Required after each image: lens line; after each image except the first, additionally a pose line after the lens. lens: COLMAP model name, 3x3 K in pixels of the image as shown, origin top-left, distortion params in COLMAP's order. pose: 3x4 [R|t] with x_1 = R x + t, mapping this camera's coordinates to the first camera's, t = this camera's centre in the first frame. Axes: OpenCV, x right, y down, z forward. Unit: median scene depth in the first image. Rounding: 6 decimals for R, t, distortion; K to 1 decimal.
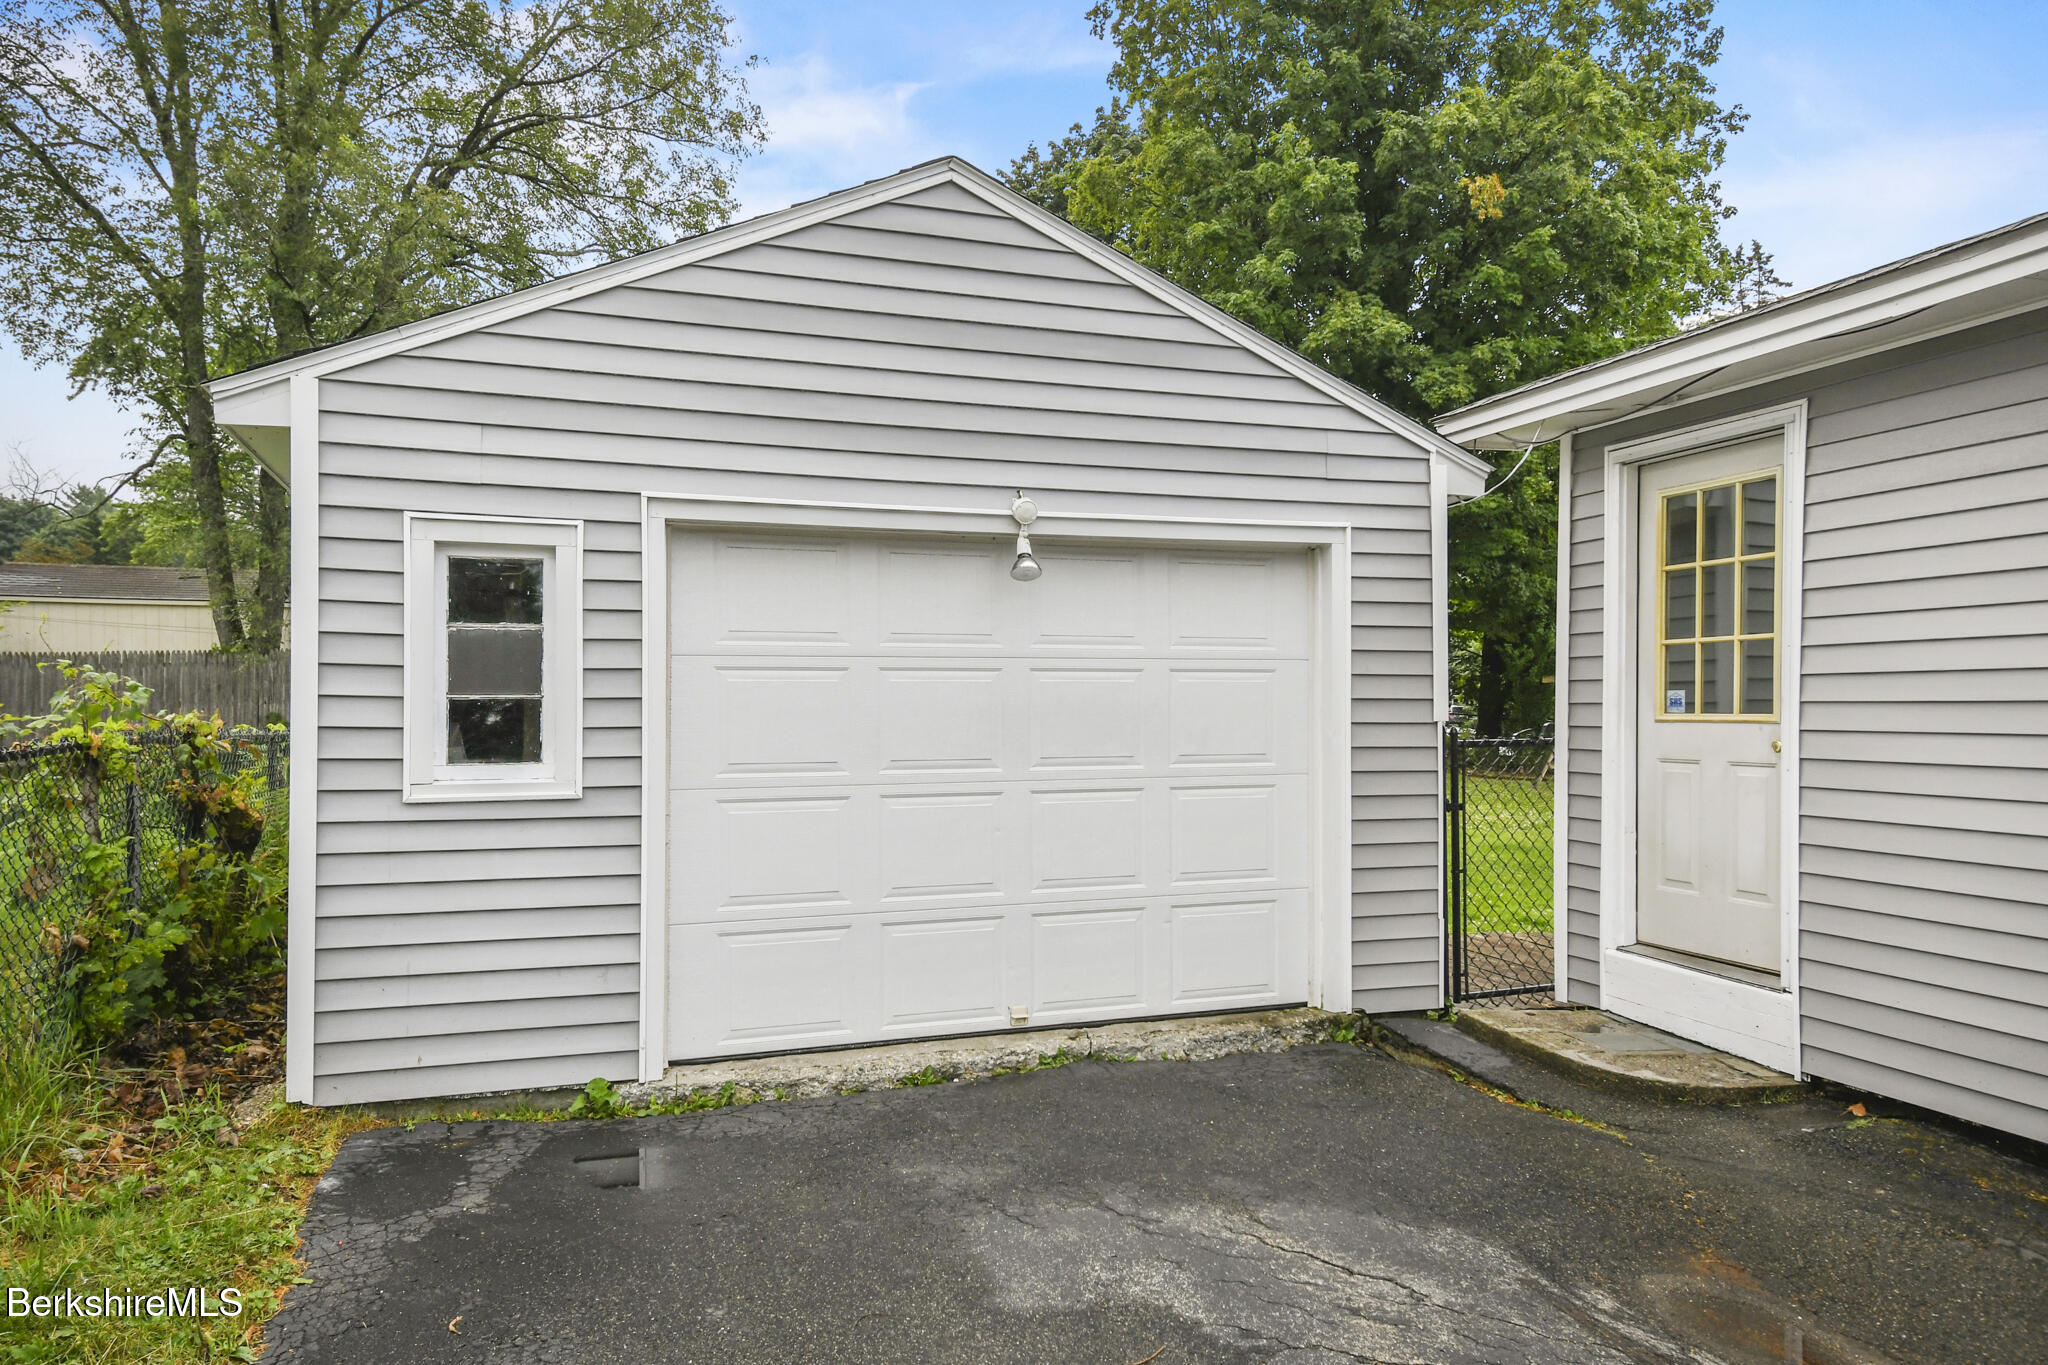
lens RADIAL K [[1337.3, 0, 1022.4], [0, 1337.3, 719.7], [0, 0, 1]] dist [0.027034, -0.000164]
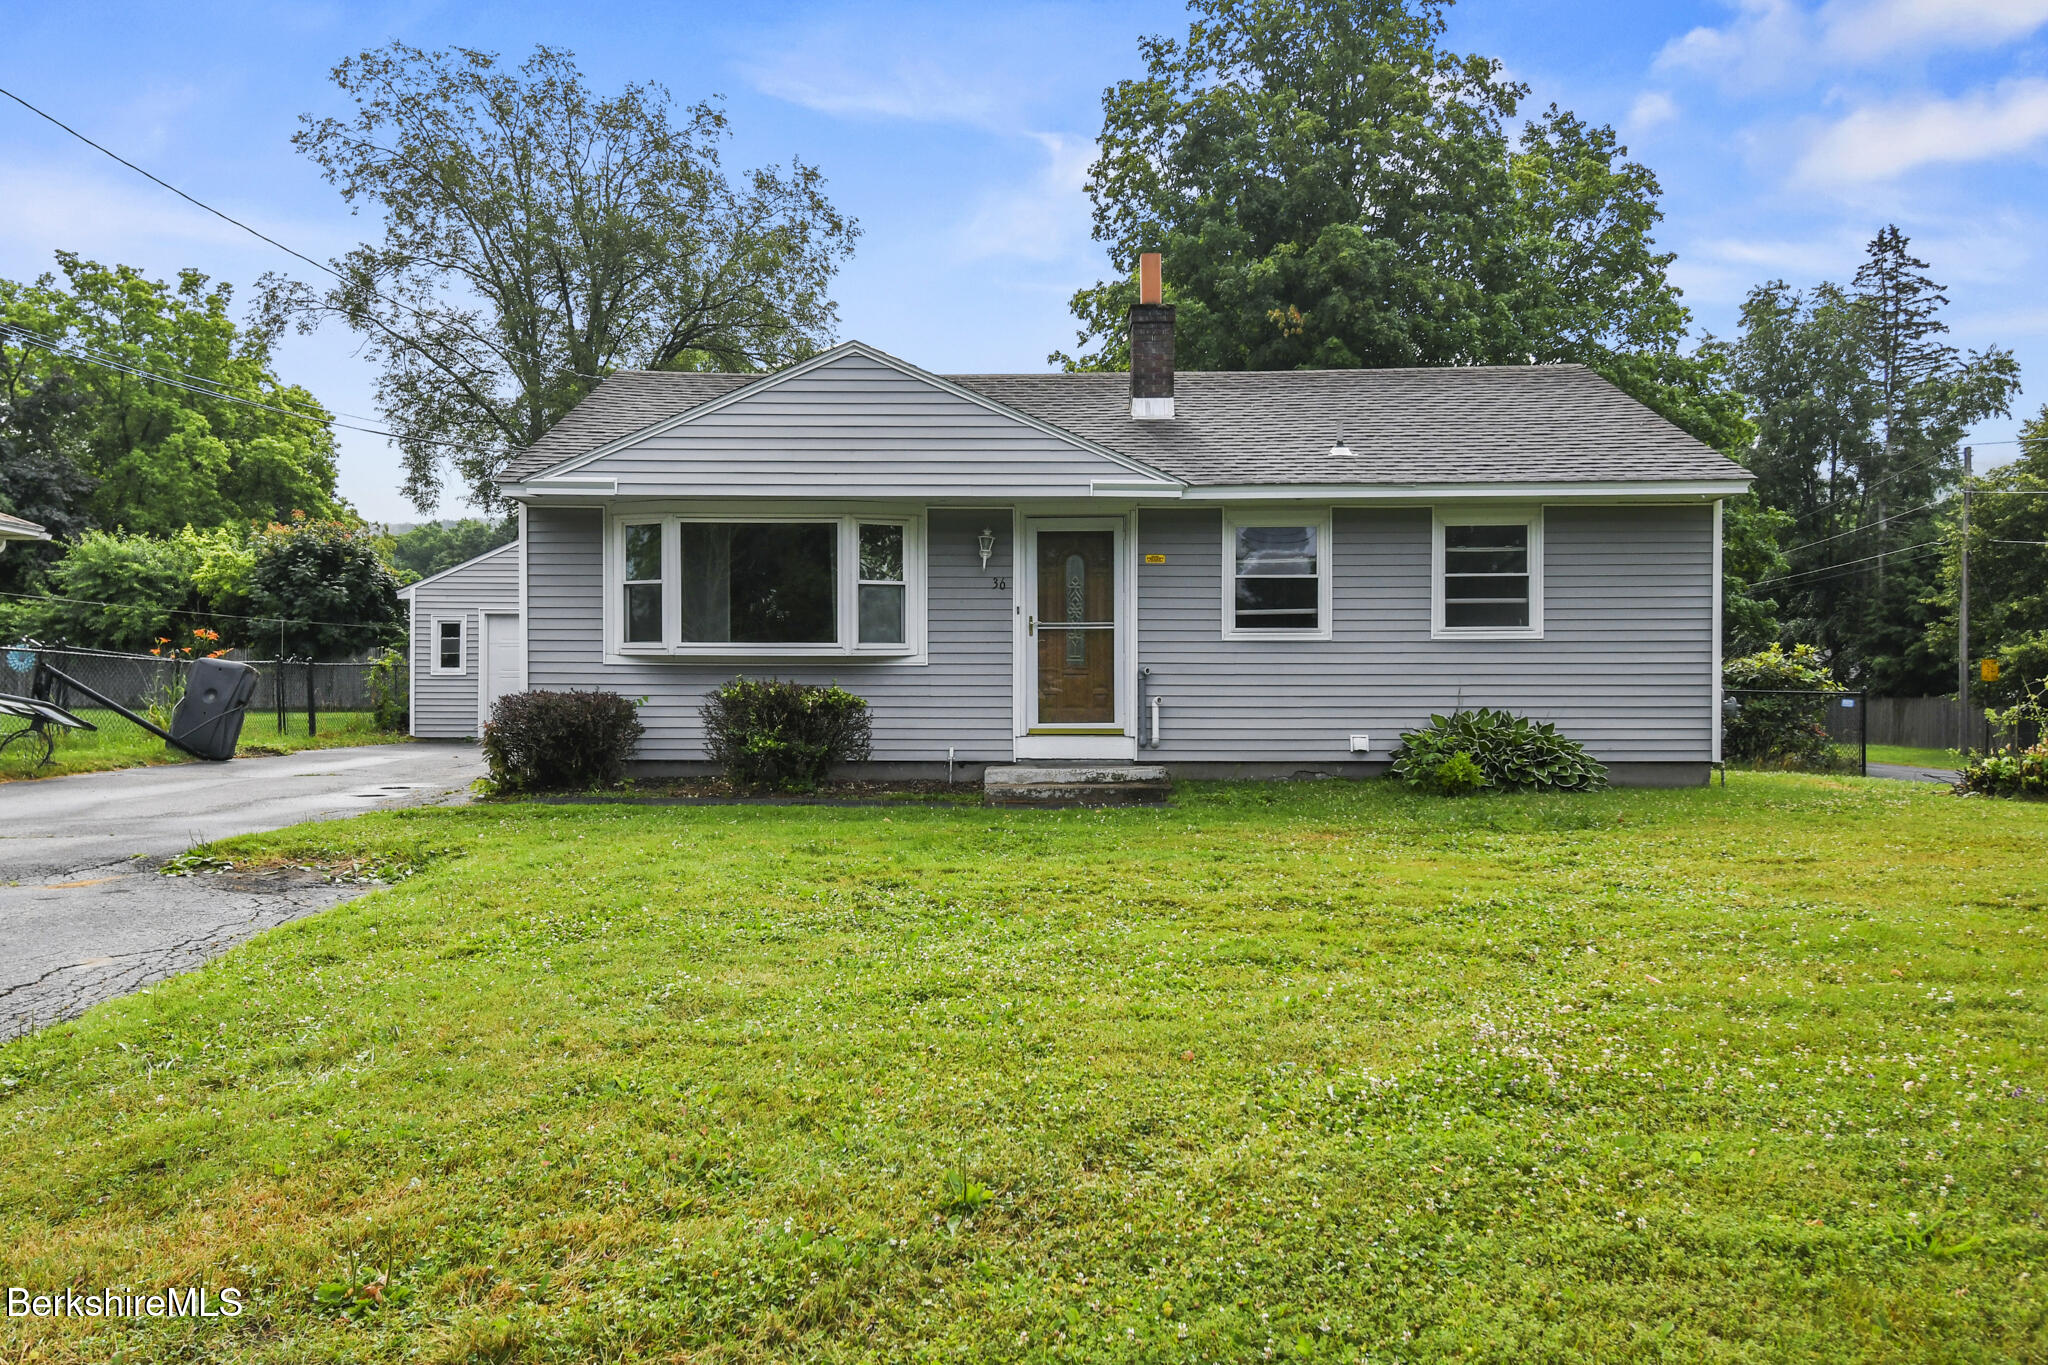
lens RADIAL K [[1552.0, 0, 1032.6], [0, 1552.0, 723.7], [0, 0, 1]] dist [0.055850, -0.002622]
pose [[0.943048, 0.004185, -0.332630, 3.270078], [-0.002676, 0.999984, 0.004996, 0.191375], [0.332645, -0.003822, 0.943044, -3.393876]]
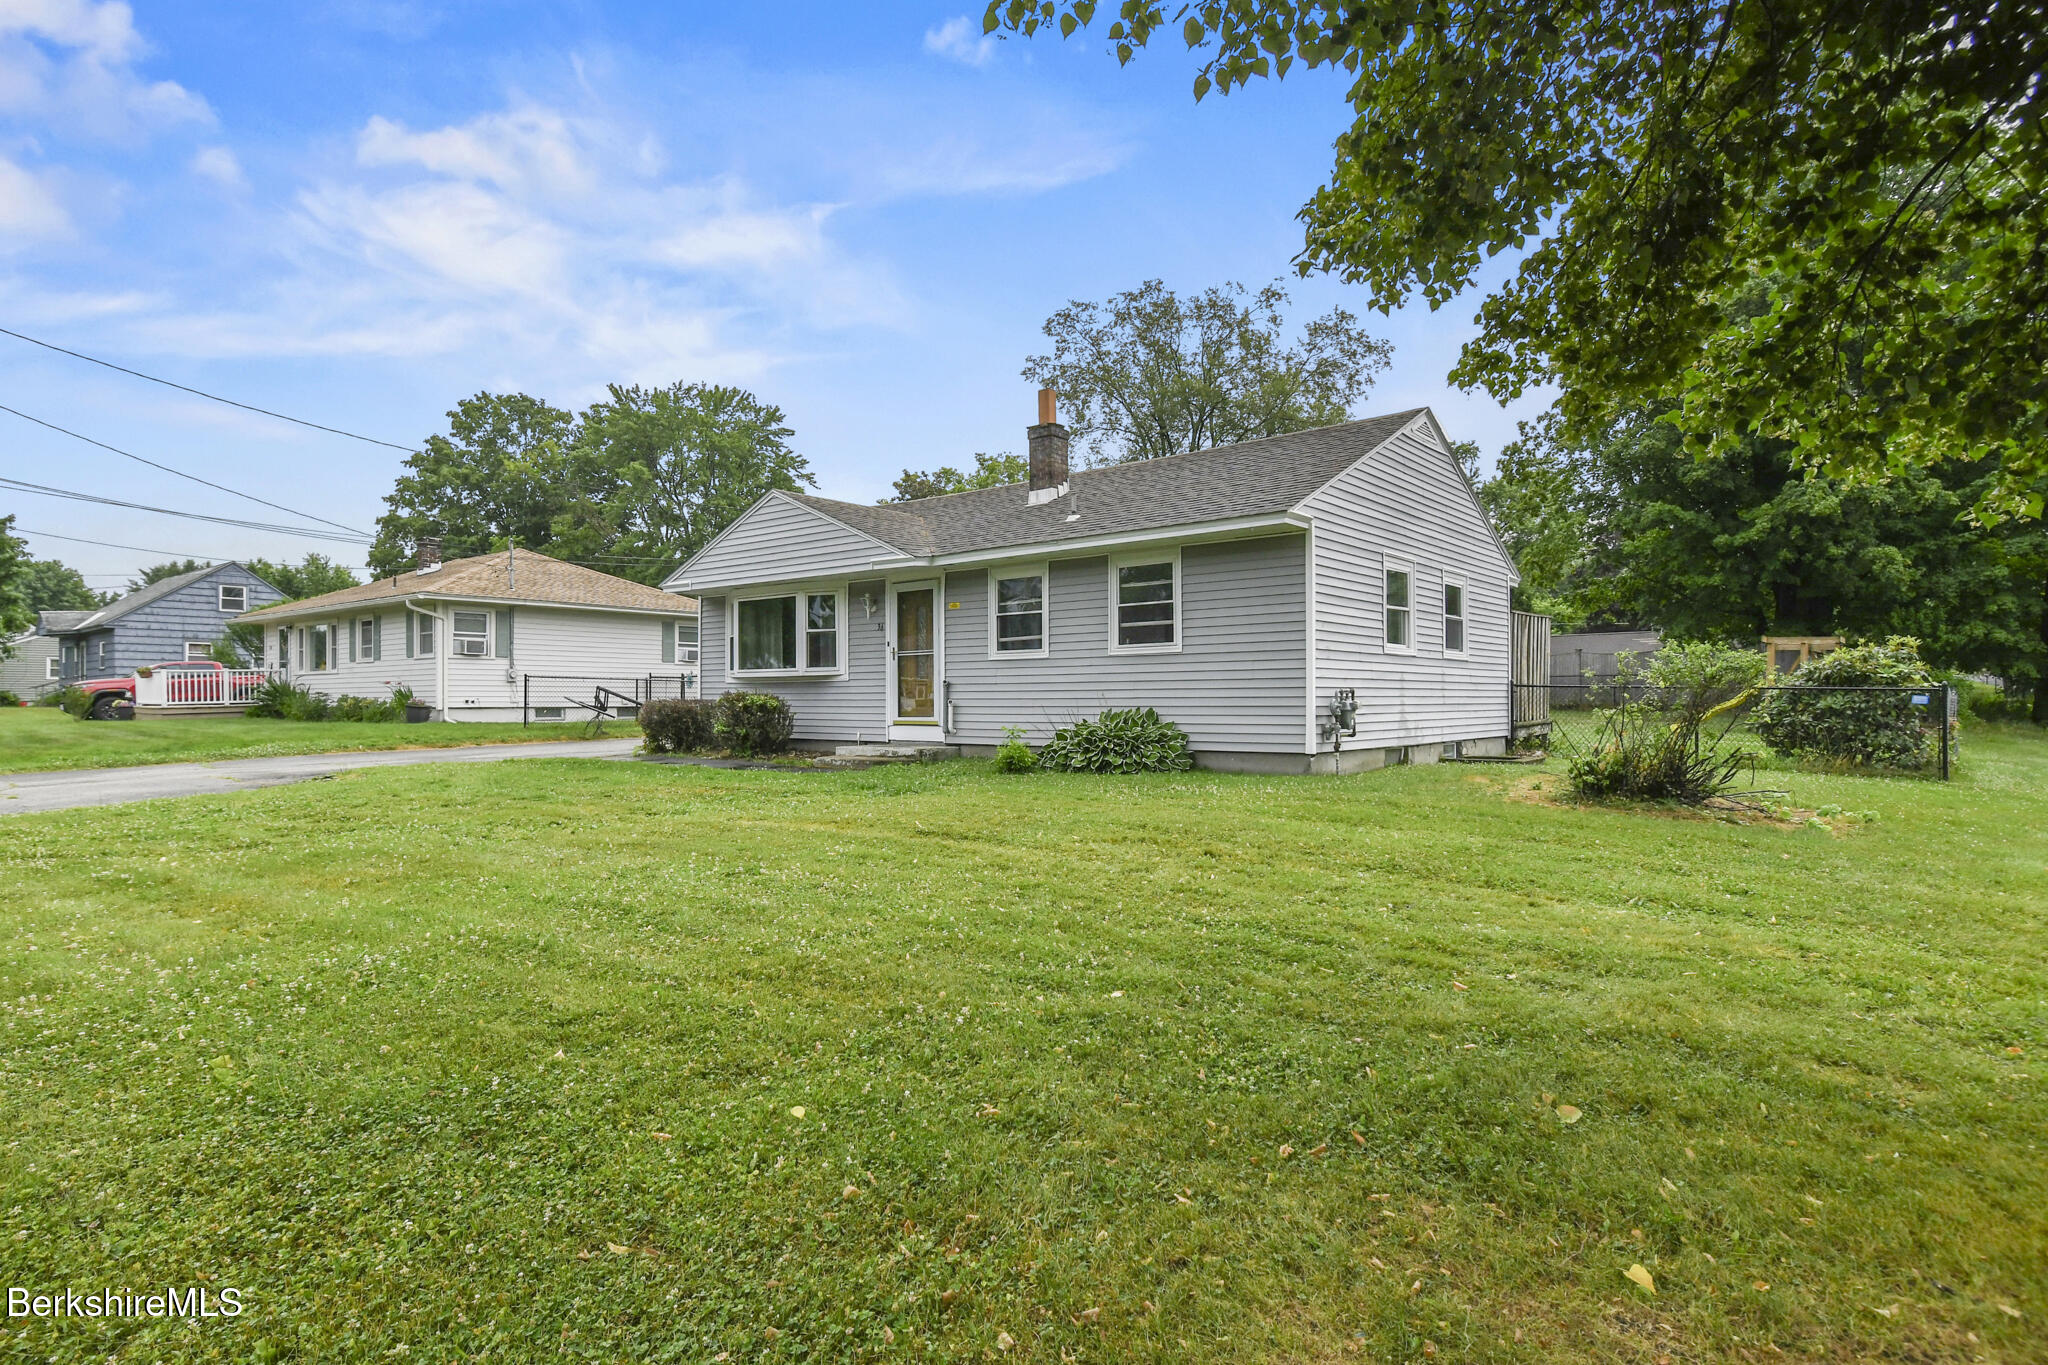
lens RADIAL K [[1098.7, 0, 1024.0], [0, 1098.7, 682.5], [0, 0, 1]] dist [0.002727, 0.000213]
pose [[0.522082, -0.016146, -0.852743, 5.351762], [-0.002931, 0.999781, -0.020724, 0.167896], [0.852890, 0.013319, 0.521920, -1.855156]]
